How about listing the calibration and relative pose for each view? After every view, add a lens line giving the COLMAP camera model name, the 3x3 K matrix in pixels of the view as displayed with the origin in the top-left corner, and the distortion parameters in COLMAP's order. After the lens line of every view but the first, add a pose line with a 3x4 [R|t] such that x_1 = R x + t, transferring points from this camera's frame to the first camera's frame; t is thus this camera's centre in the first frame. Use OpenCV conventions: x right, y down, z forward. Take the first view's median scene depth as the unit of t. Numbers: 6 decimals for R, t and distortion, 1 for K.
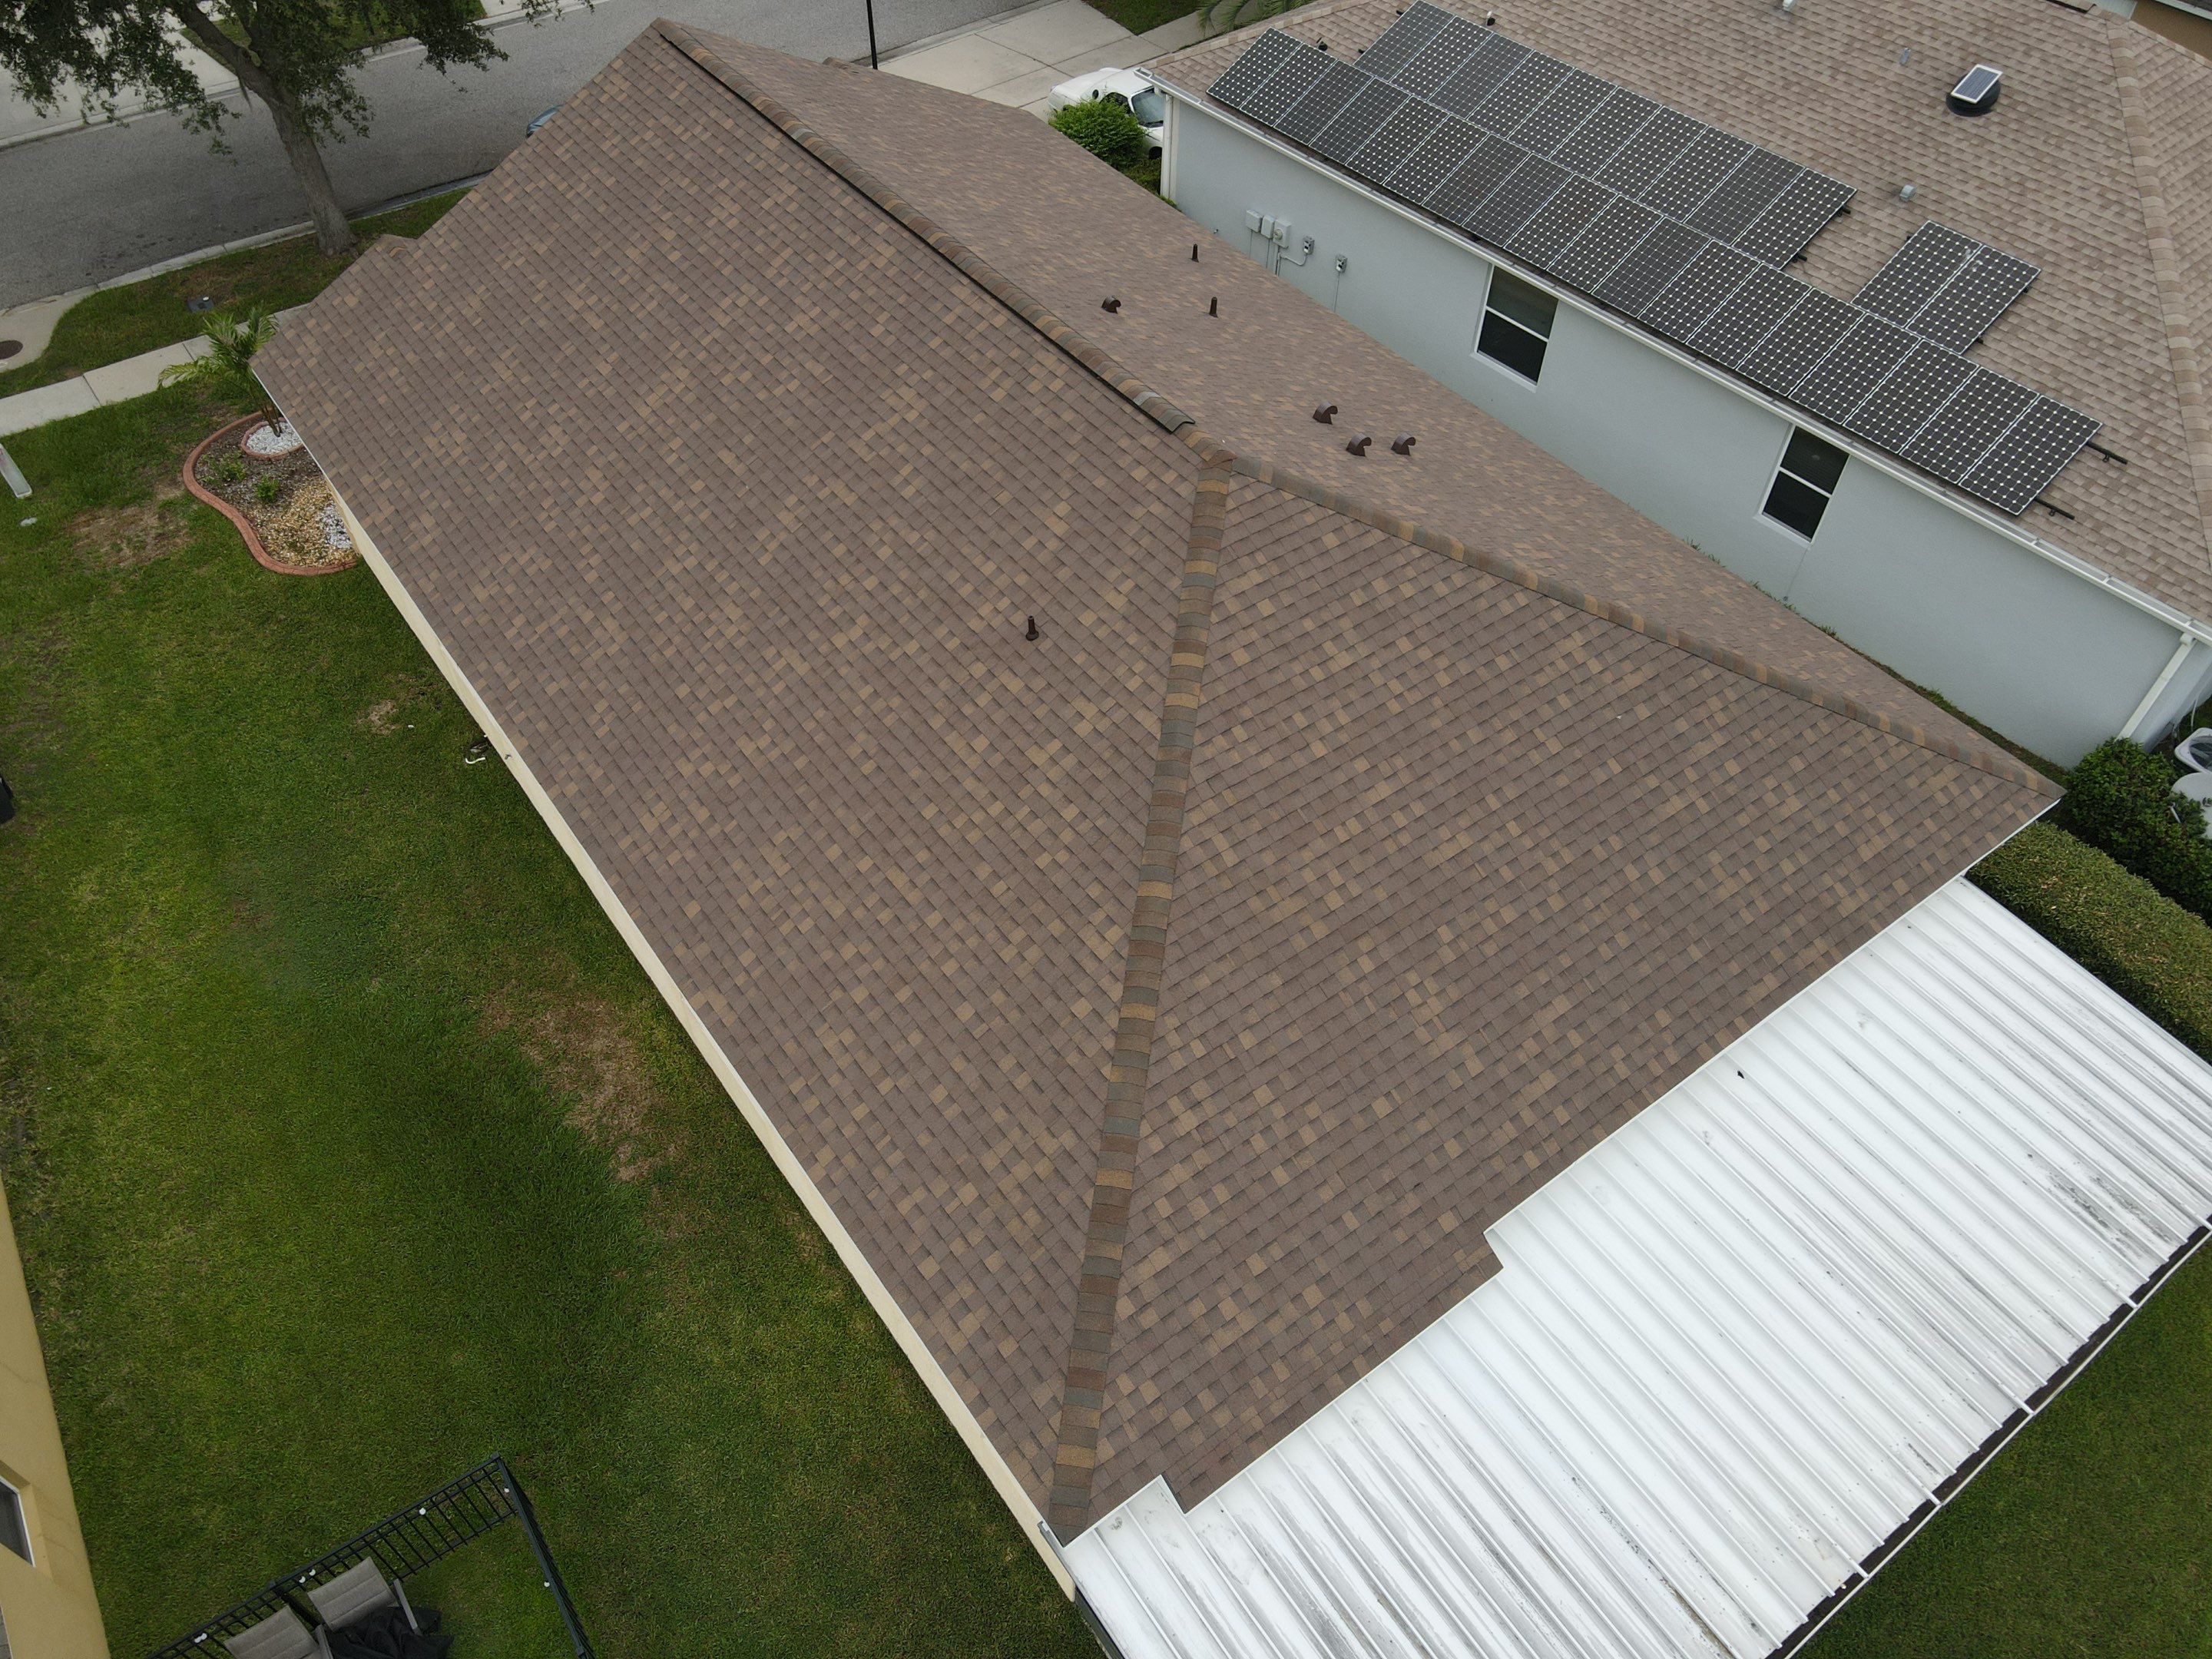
lens RADIAL K [[1628.1, 0, 1077.6], [0, 1628.1, 817.2], [0, 0, 1]] dist [-0.003439, 0.020935]
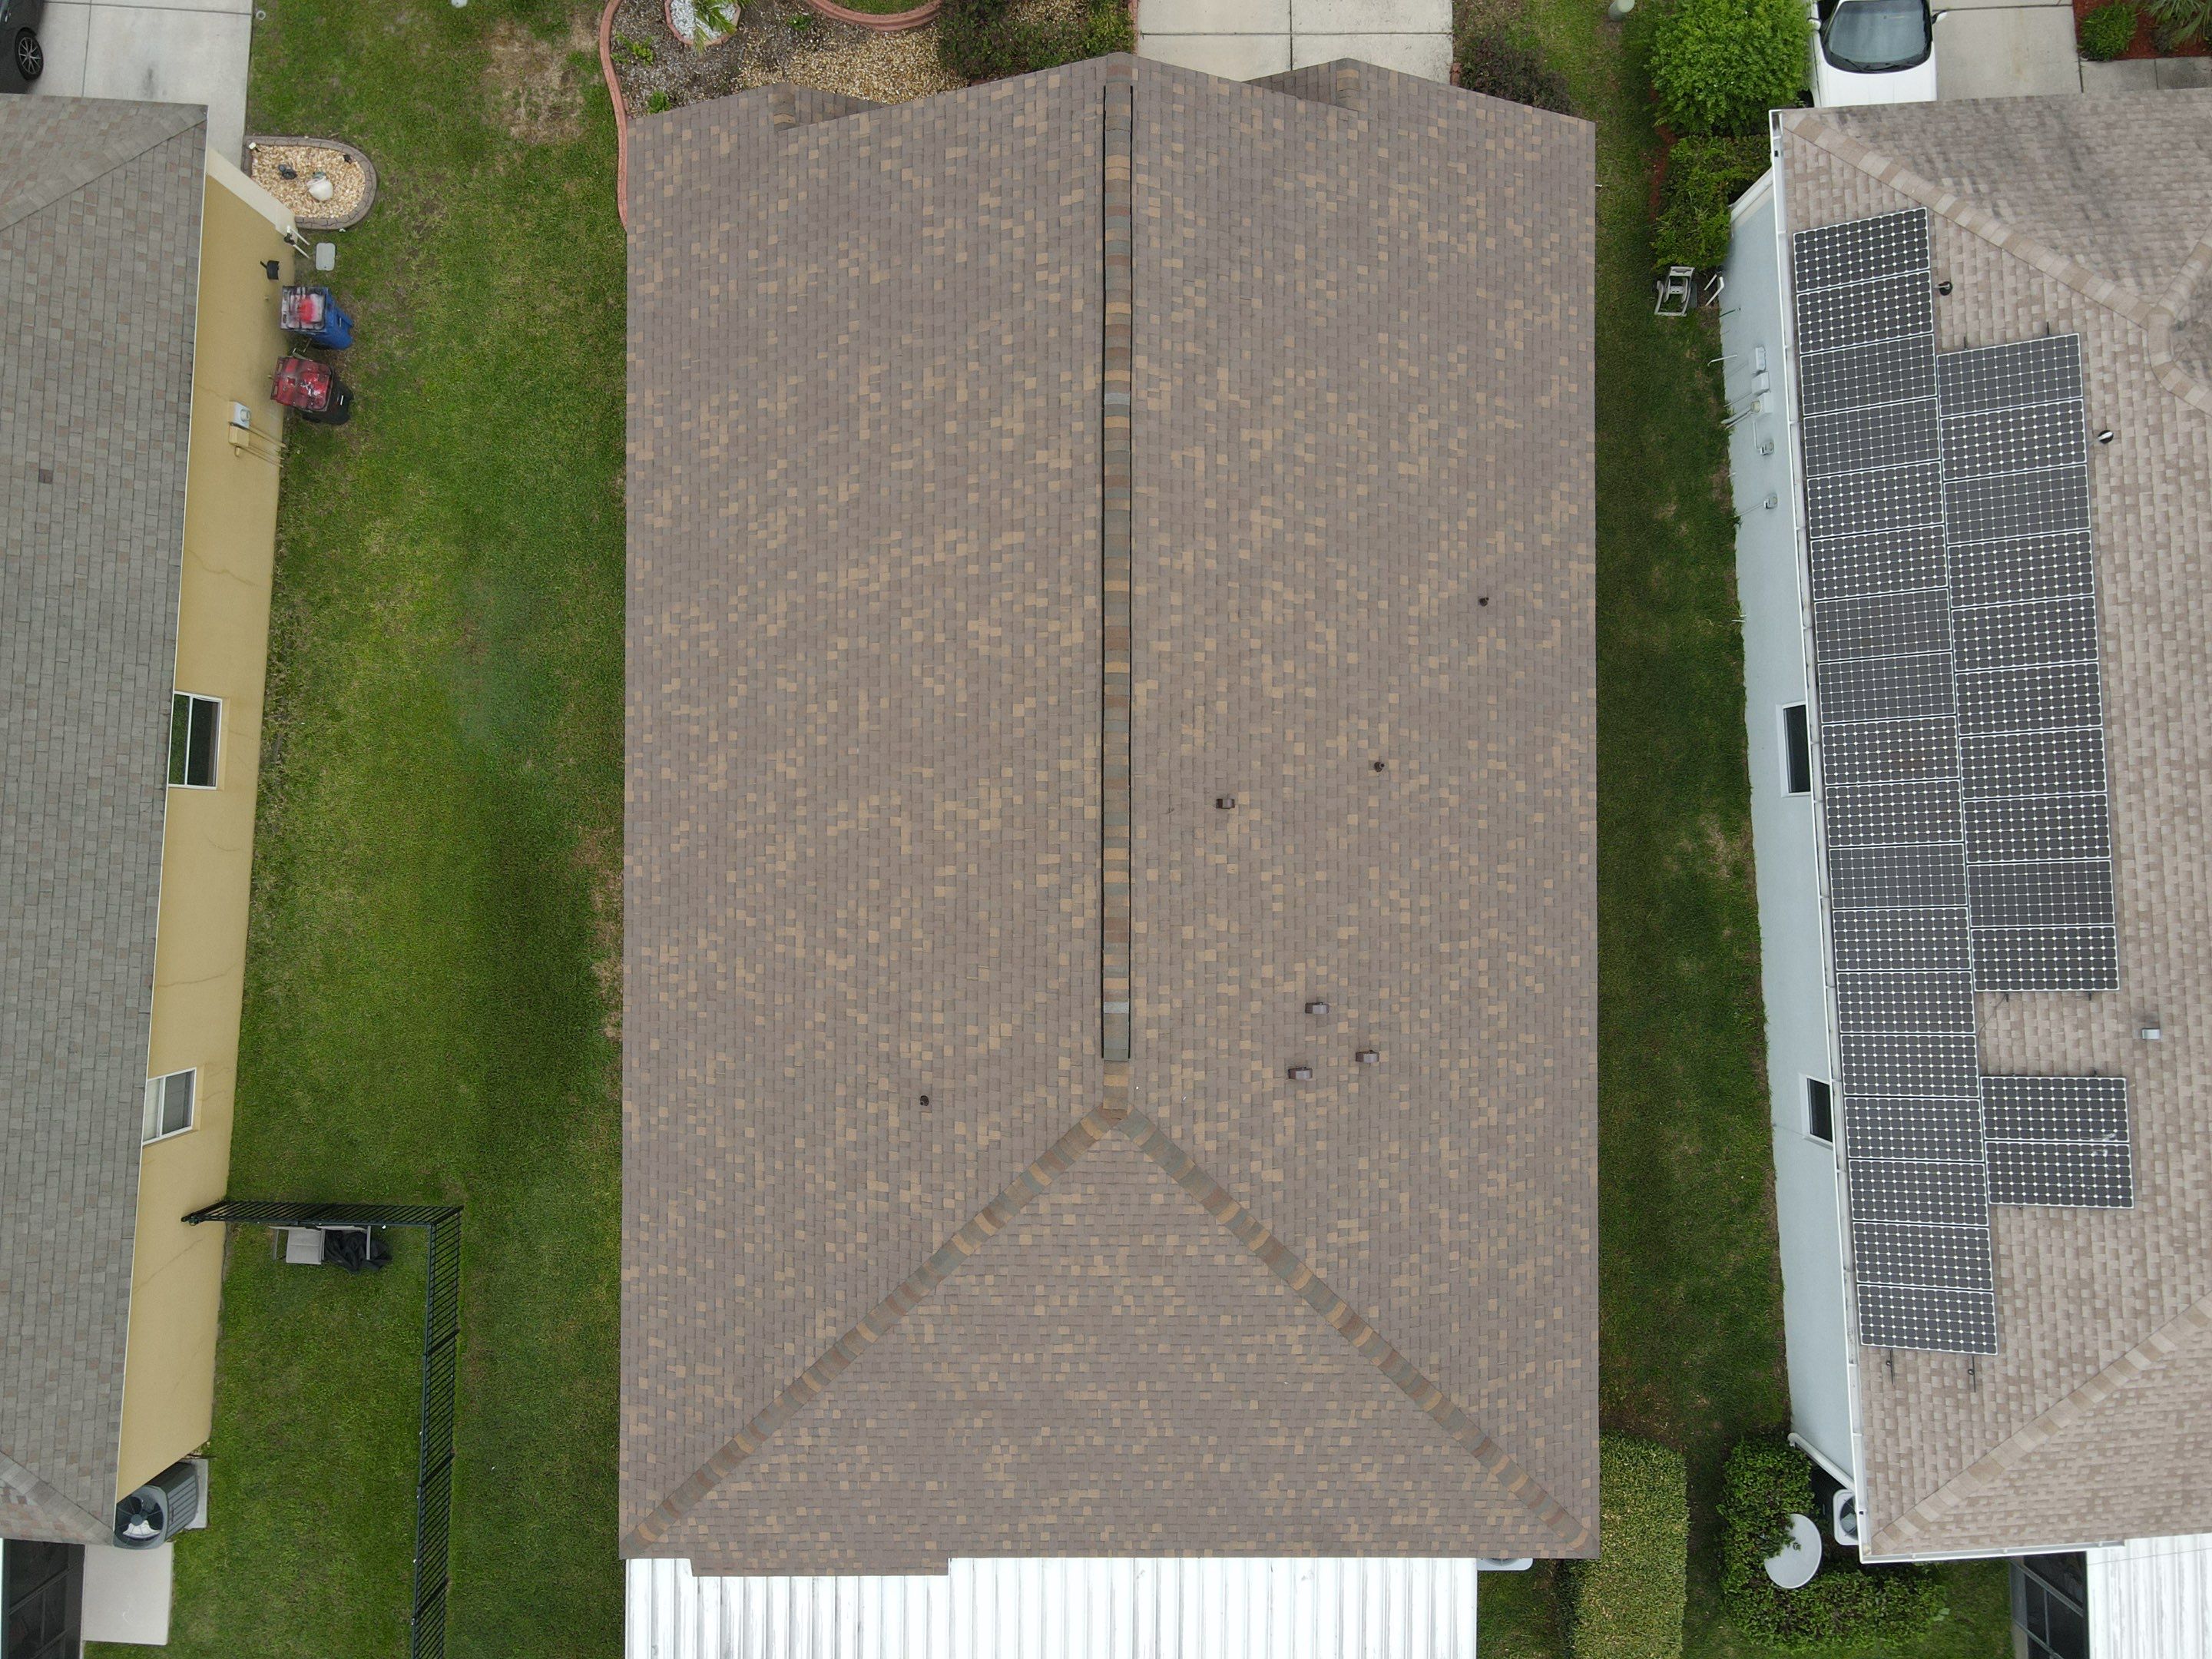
lens RADIAL K [[1628.1, 0, 1077.6], [0, 1628.1, 817.2], [0, 0, 1]] dist [-0.003439, 0.020935]
pose [[0.809229, 0.587372, -0.011937, -0.042844], [-0.436610, 0.614869, 0.656740, -1.054399], [0.393091, -0.526241, 0.754022, 0.198120]]
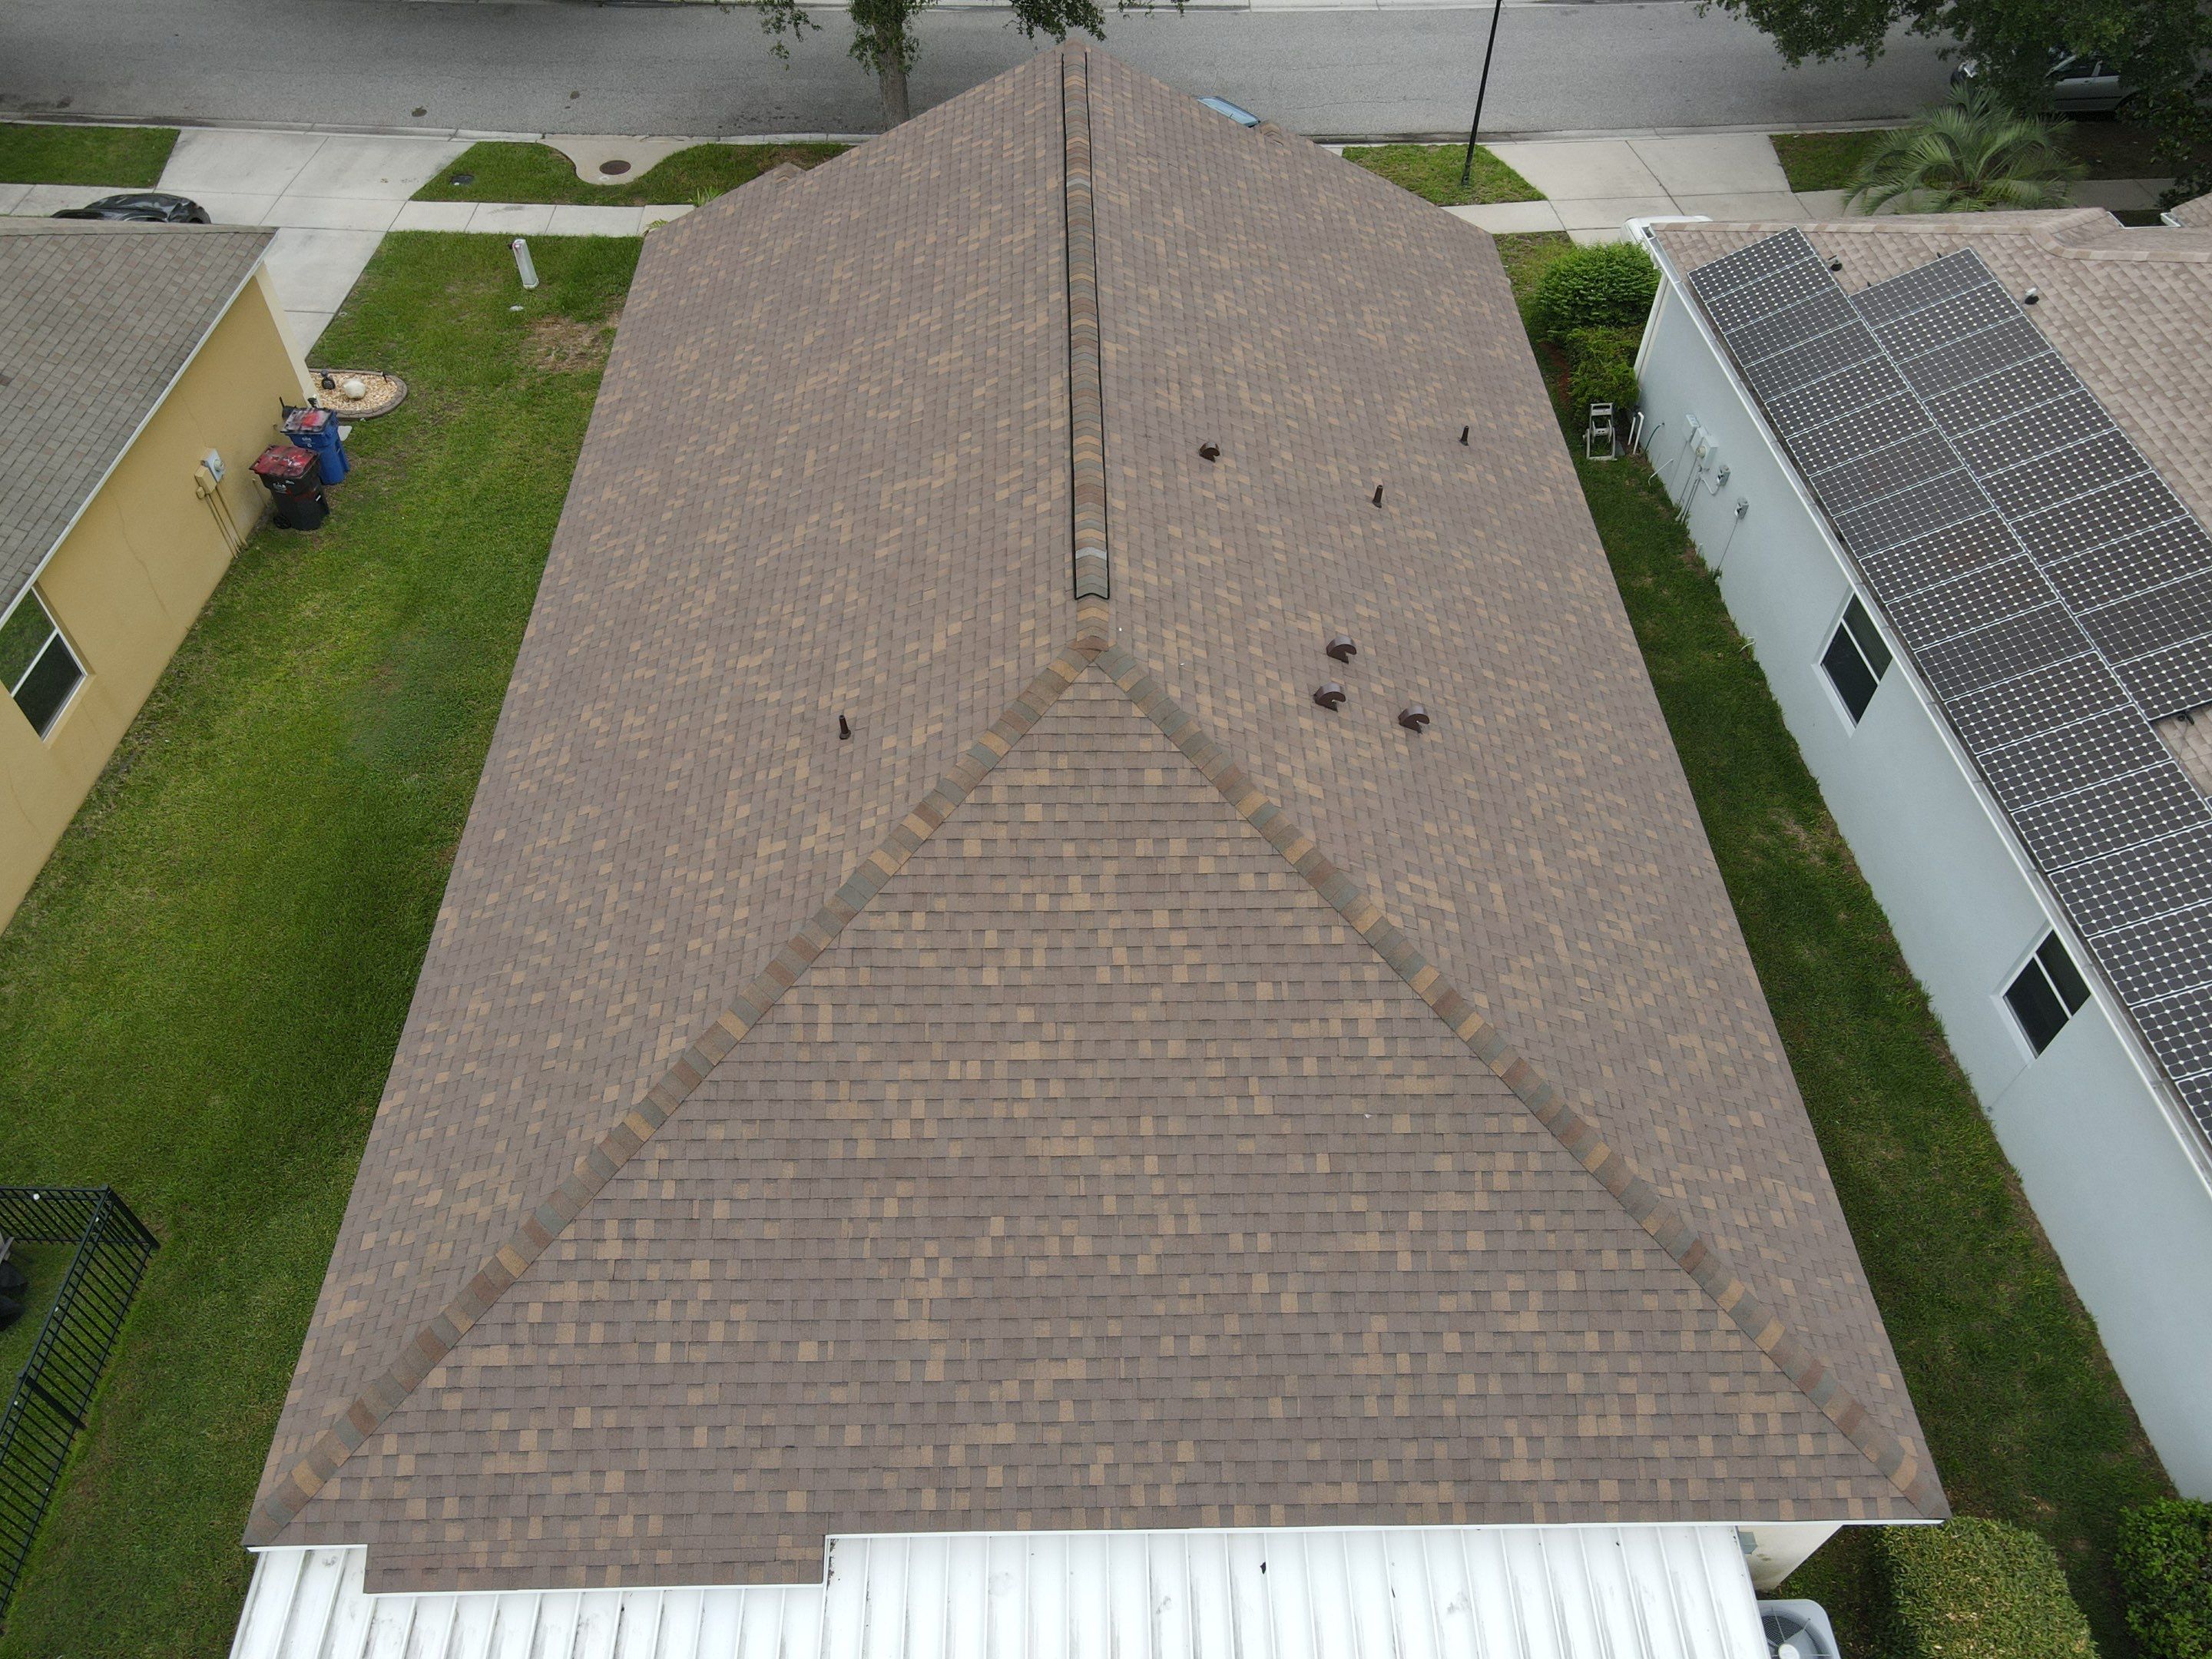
lens RADIAL K [[1632.3, 0, 1075.2], [0, 1632.3, 816.2], [0, 0, 1]] dist [-0.017225, 0.053493]
pose [[0.819280, 0.431864, -0.377192, 0.439469], [-0.431191, 0.897641, 0.091182, -0.201505], [0.377961, 0.087938, 0.921636, 0.154693]]
